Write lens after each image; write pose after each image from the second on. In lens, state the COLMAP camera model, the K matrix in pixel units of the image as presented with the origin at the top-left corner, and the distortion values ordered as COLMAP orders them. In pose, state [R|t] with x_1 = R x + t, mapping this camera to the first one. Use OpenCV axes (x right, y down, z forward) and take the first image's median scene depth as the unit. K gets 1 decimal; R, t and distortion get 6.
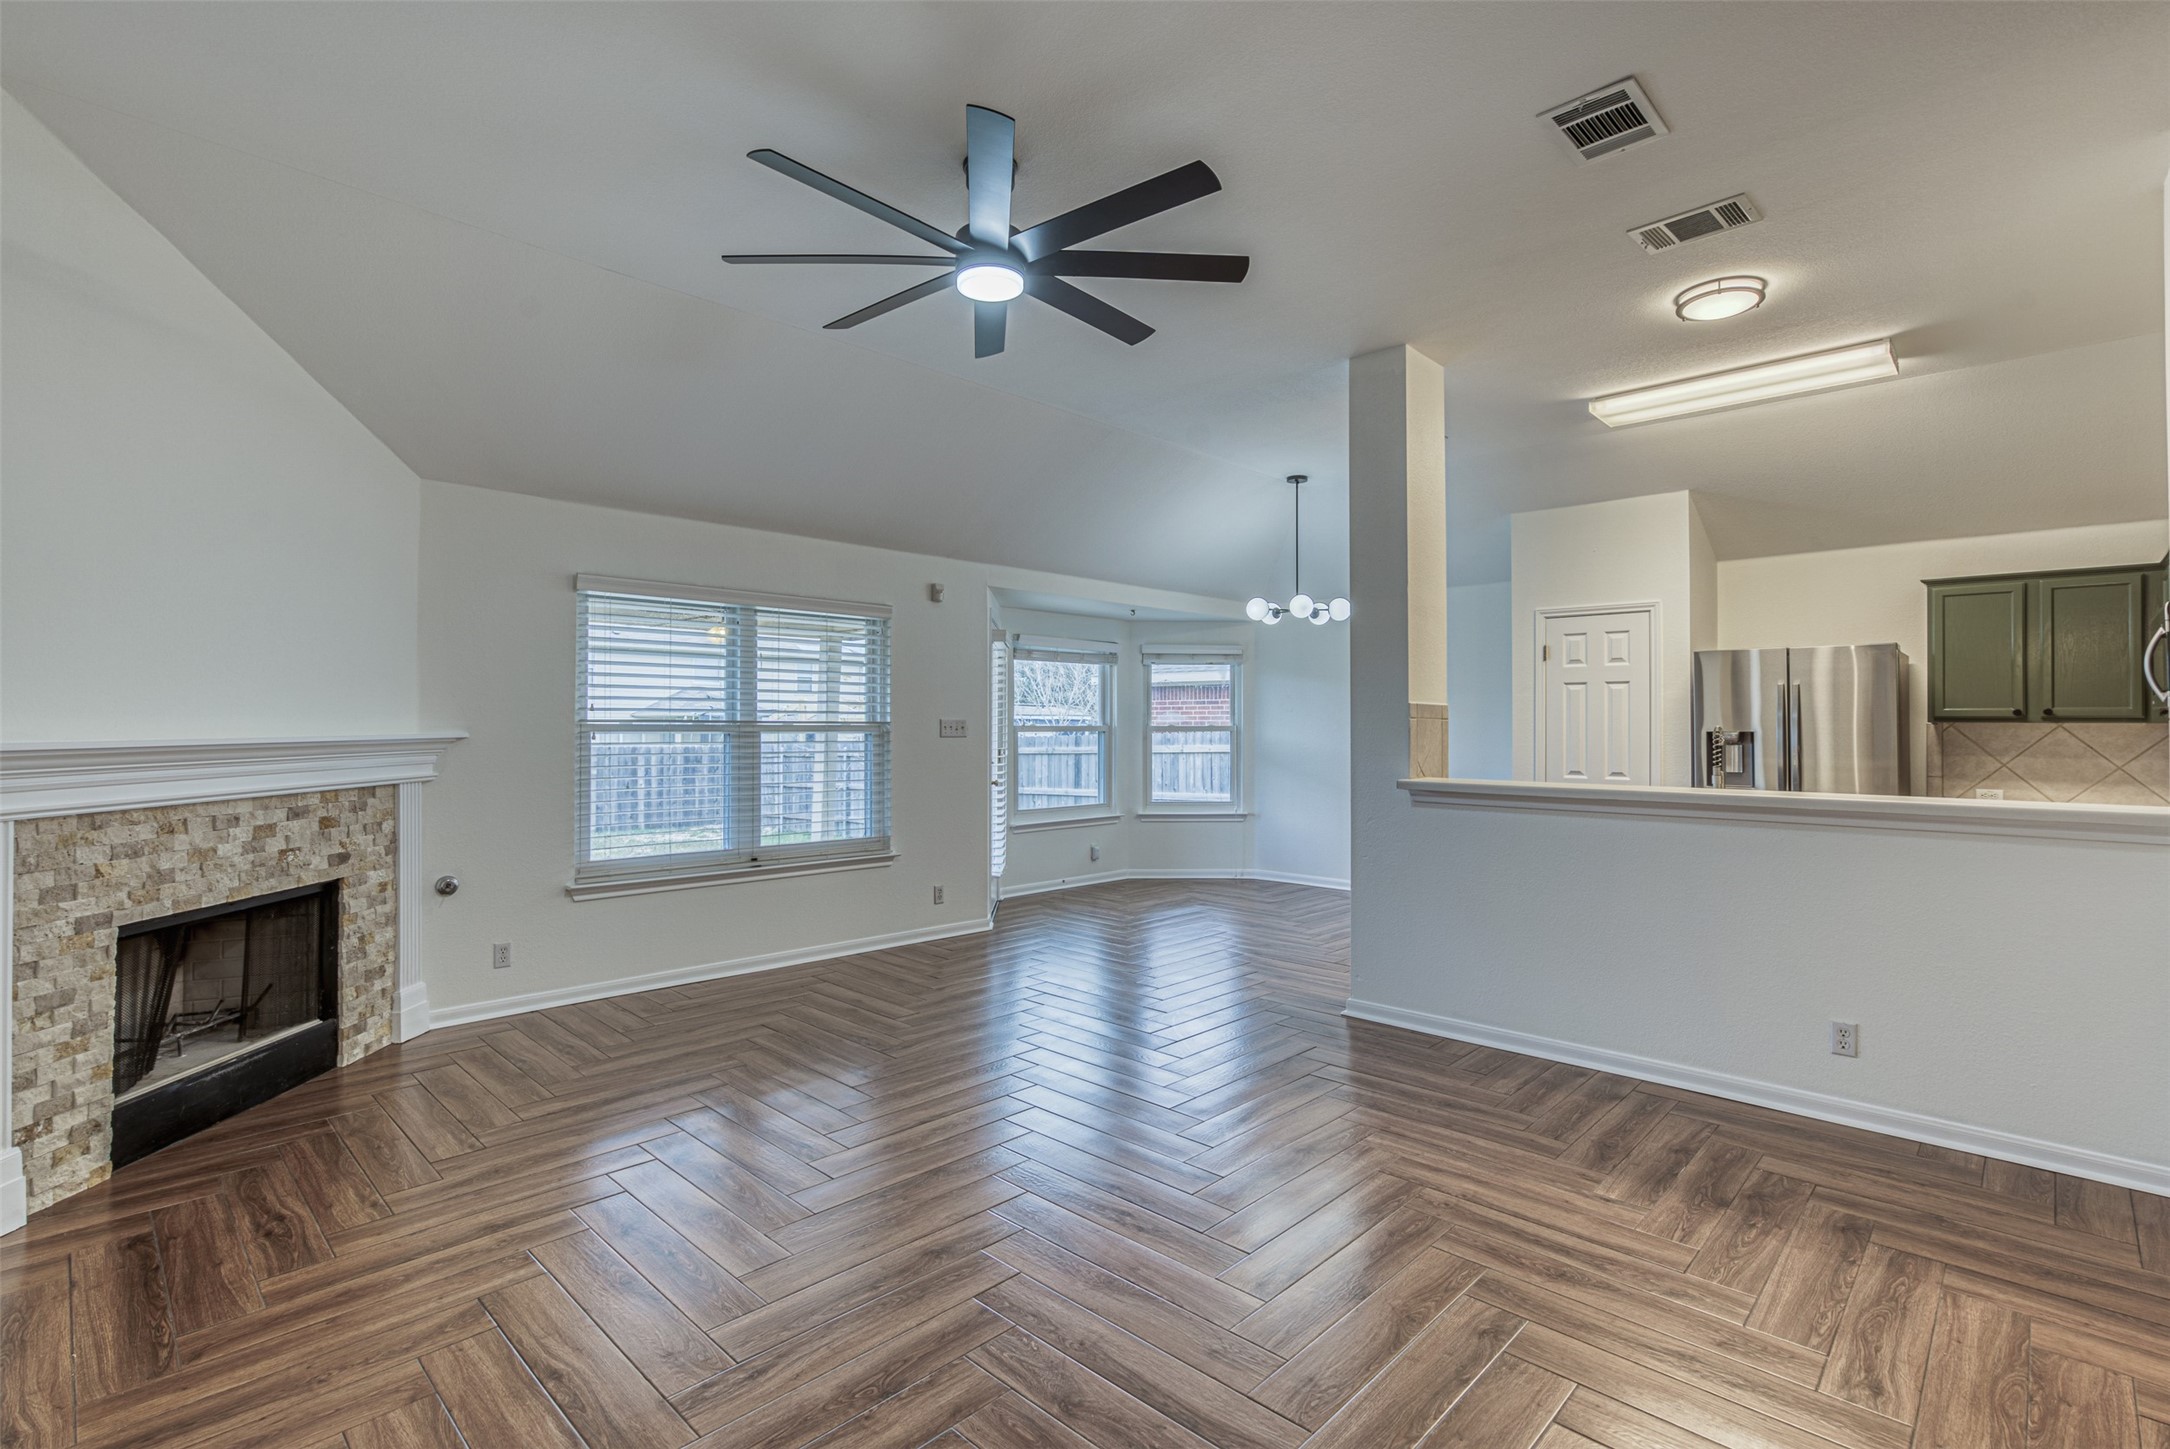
lens RADIAL K [[1026.2, 0, 1099.1], [0, 1026.2, 712.5], [0, 0, 1]] dist [0.001047, 0.006382]
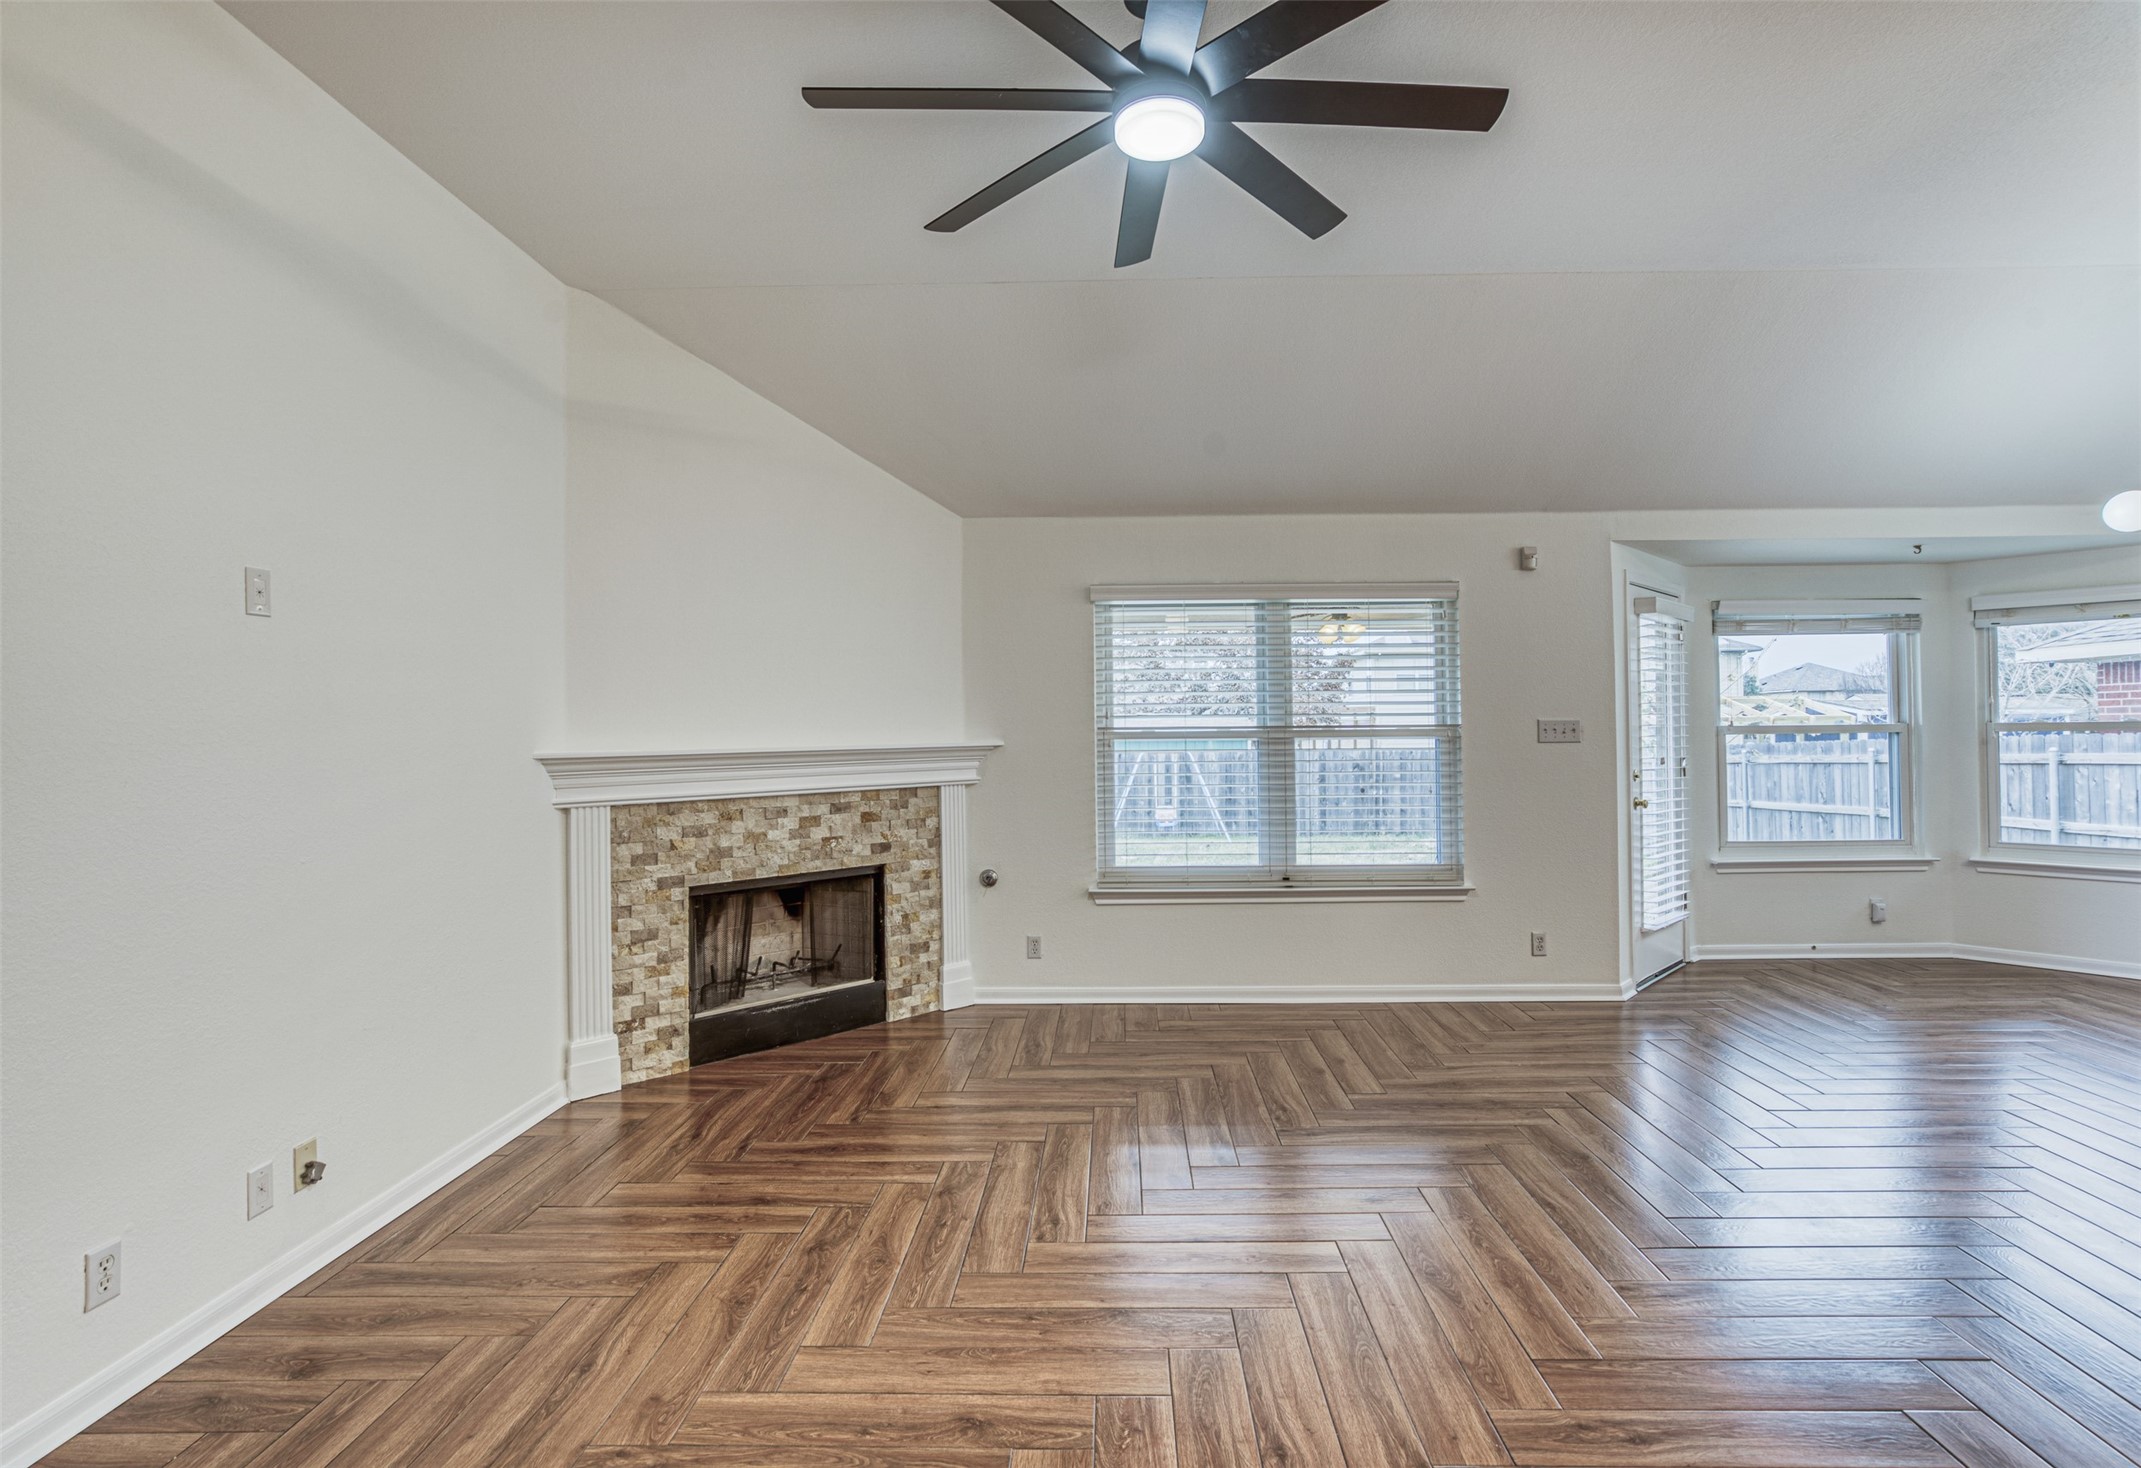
lens RADIAL K [[1041.0, 0, 1089.1], [0, 1041.0, 717.7], [0, 0, 1]] dist [-0.020530, 0.004666]
pose [[0.680017, -0.020976, -0.732896, 0.305333], [0.022167, 0.999722, -0.008045, 0.006271], [0.732861, -0.010776, 0.680293, 0.347312]]
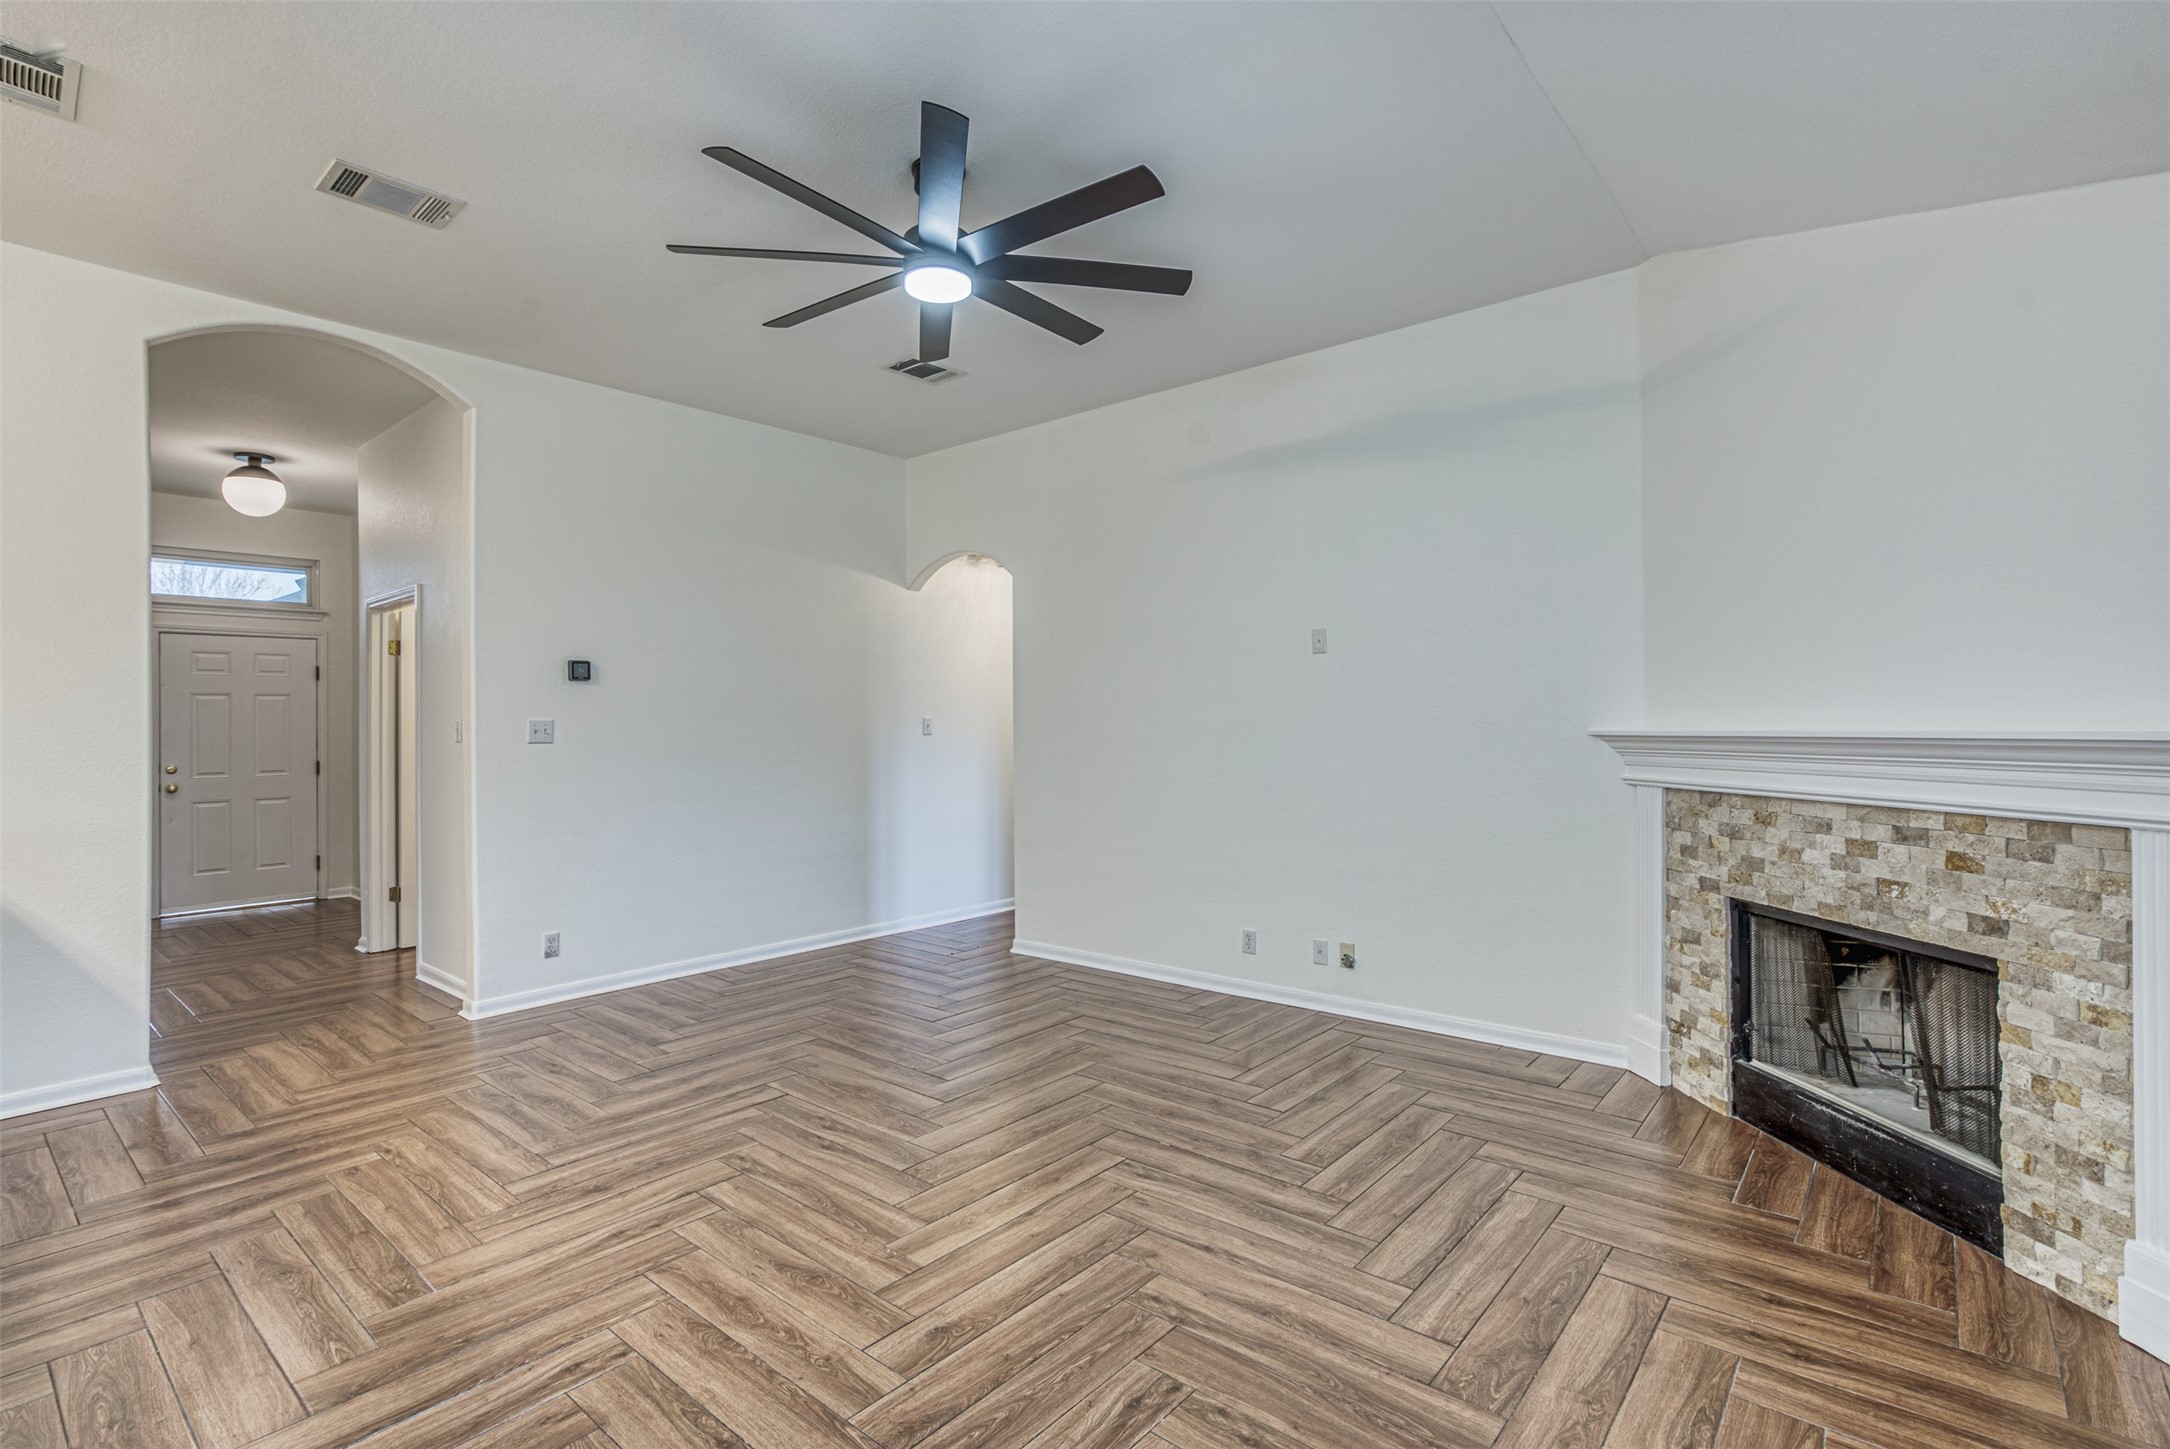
lens RADIAL K [[1026.2, 0, 1105.4], [0, 1026.2, 722.8], [0, 0, 1]] dist [0.001047, 0.006382]
pose [[-0.997104, 0.009695, -0.075435, -0.148150], [0.010642, 0.999869, -0.012155, 0.019283], [0.075307, -0.012923, -0.997077, 1.549498]]
